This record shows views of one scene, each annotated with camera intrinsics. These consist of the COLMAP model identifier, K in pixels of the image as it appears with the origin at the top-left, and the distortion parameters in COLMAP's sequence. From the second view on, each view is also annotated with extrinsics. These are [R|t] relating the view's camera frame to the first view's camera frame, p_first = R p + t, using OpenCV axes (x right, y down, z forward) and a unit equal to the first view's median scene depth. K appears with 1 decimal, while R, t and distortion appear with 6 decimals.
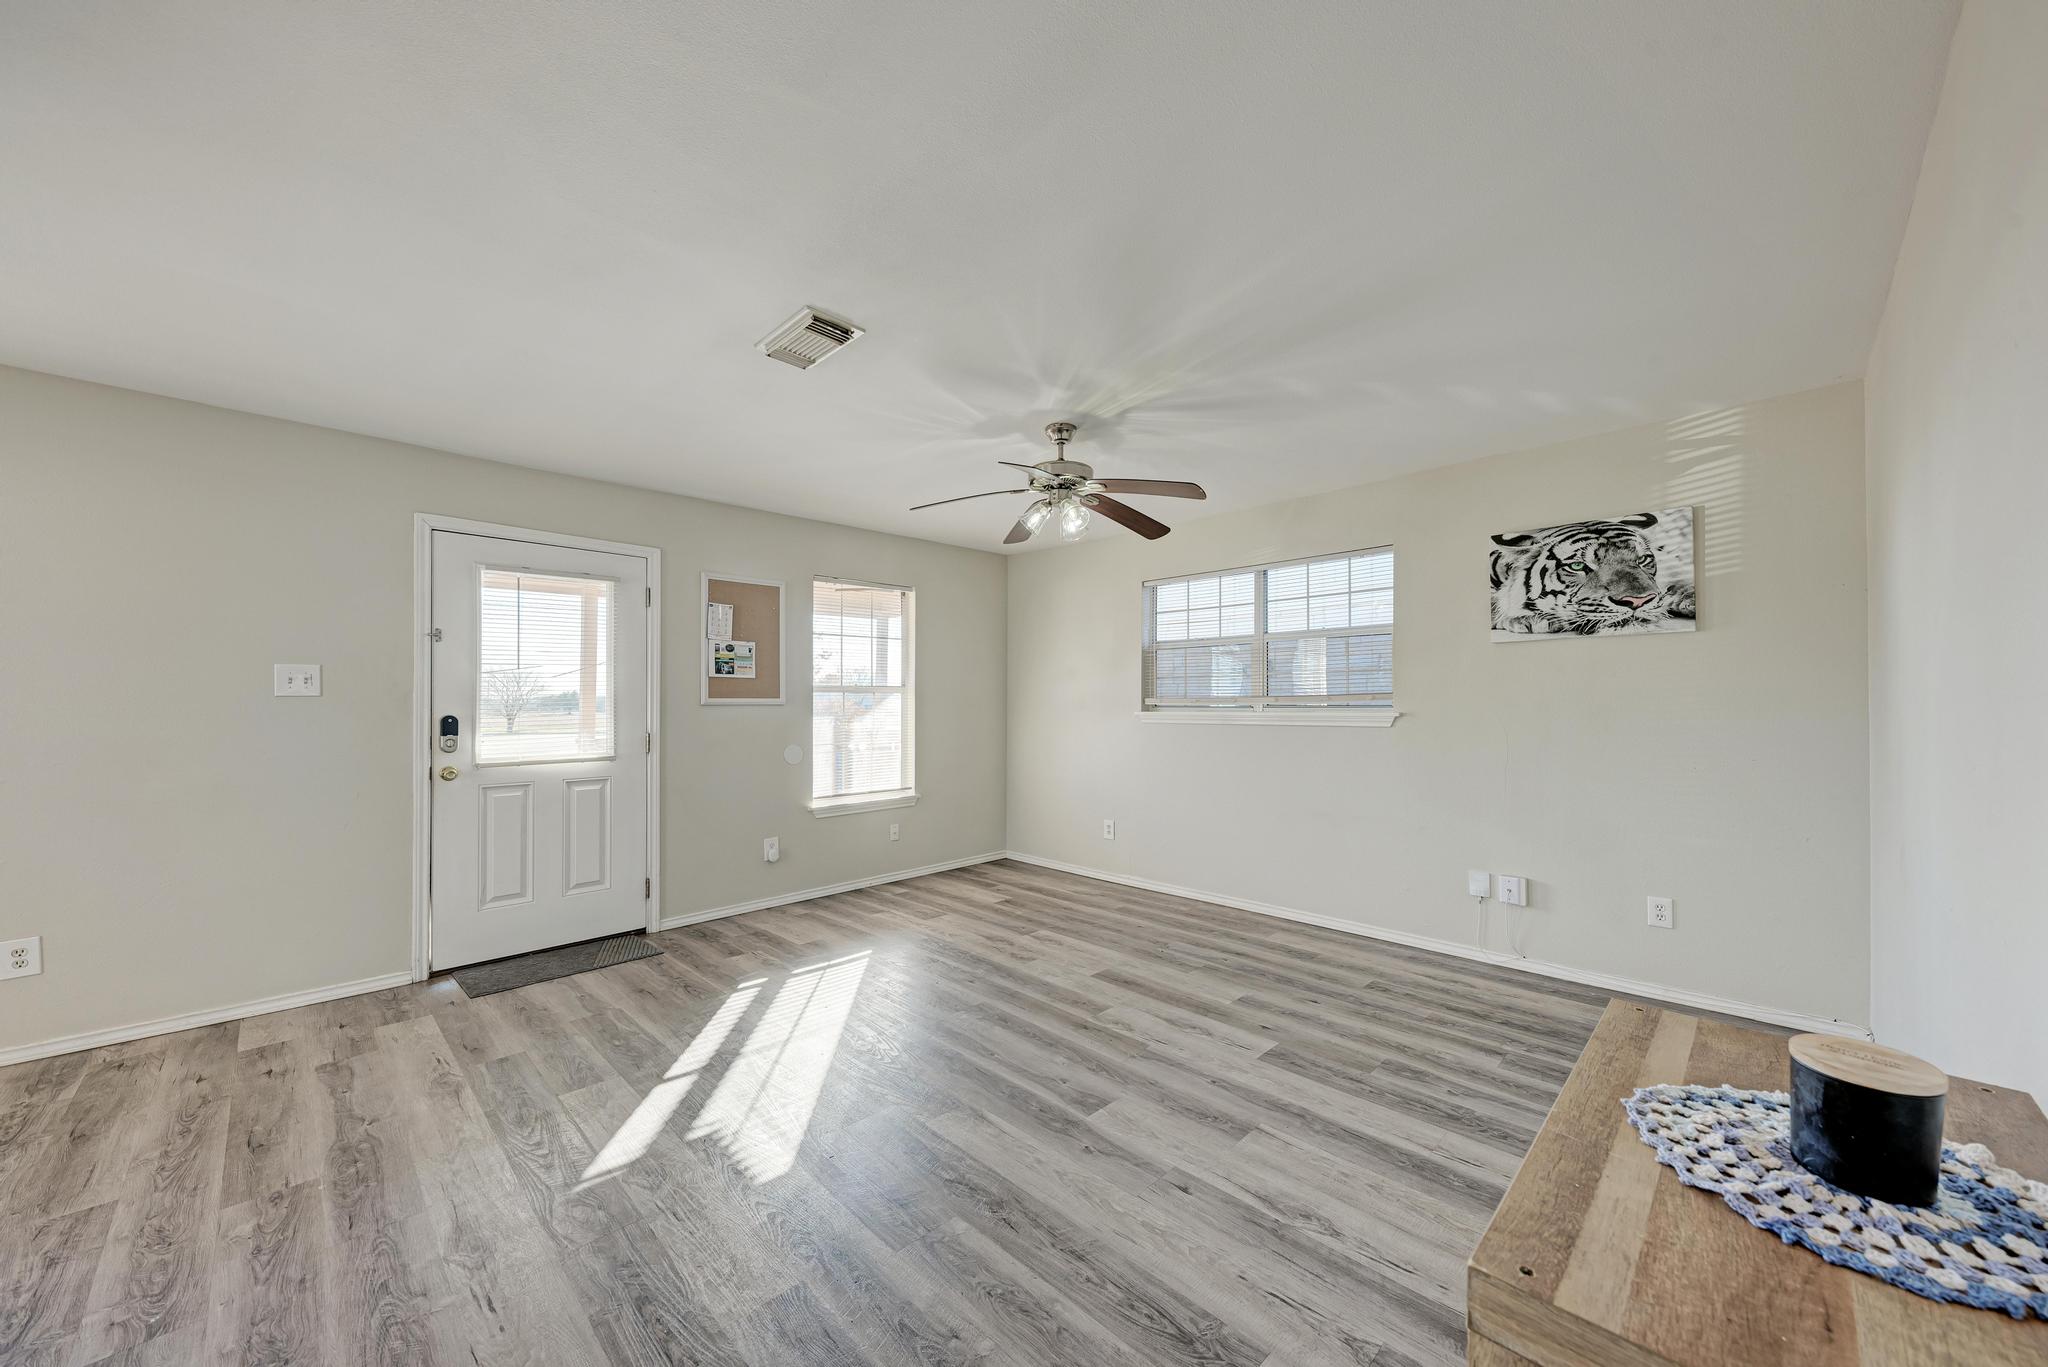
lens RADIAL K [[738.8, 0, 1054.0], [0, 738.8, 696.7], [0, 0, 1]] dist [0.016835, -0.002502]
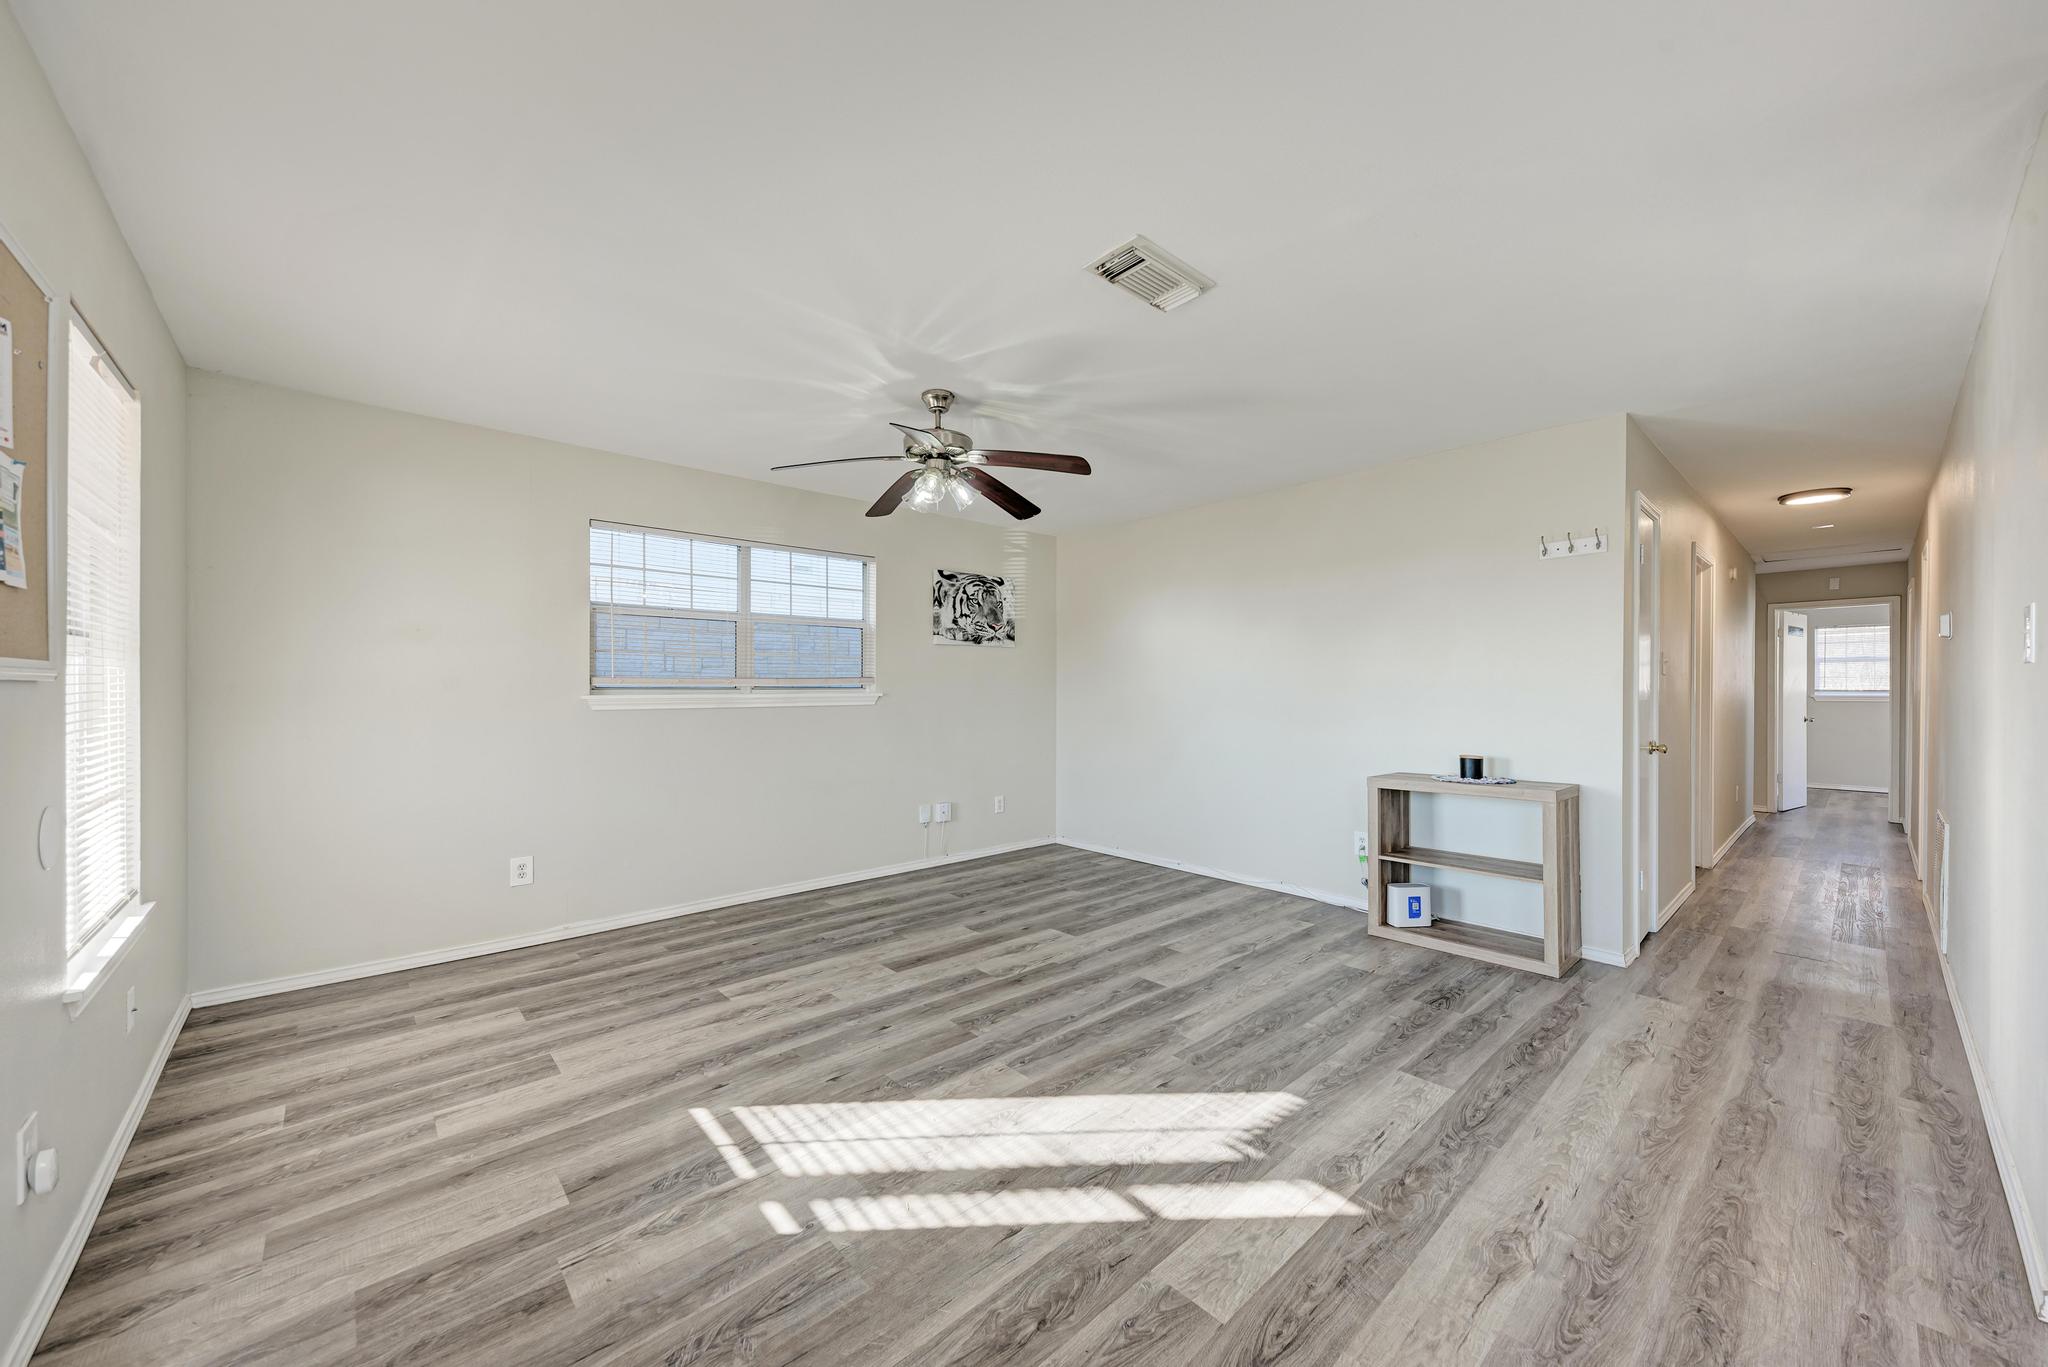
lens RADIAL K [[738.8, 0, 1022.8], [0, 738.8, 684.4], [0, 0, 1]] dist [0.016835, -0.002502]
pose [[0.075982, 0.007581, 0.997080, -0.889427], [-0.010507, 0.999922, -0.006802, 0.015276], [-0.997054, -0.009959, 0.076055, 0.776728]]
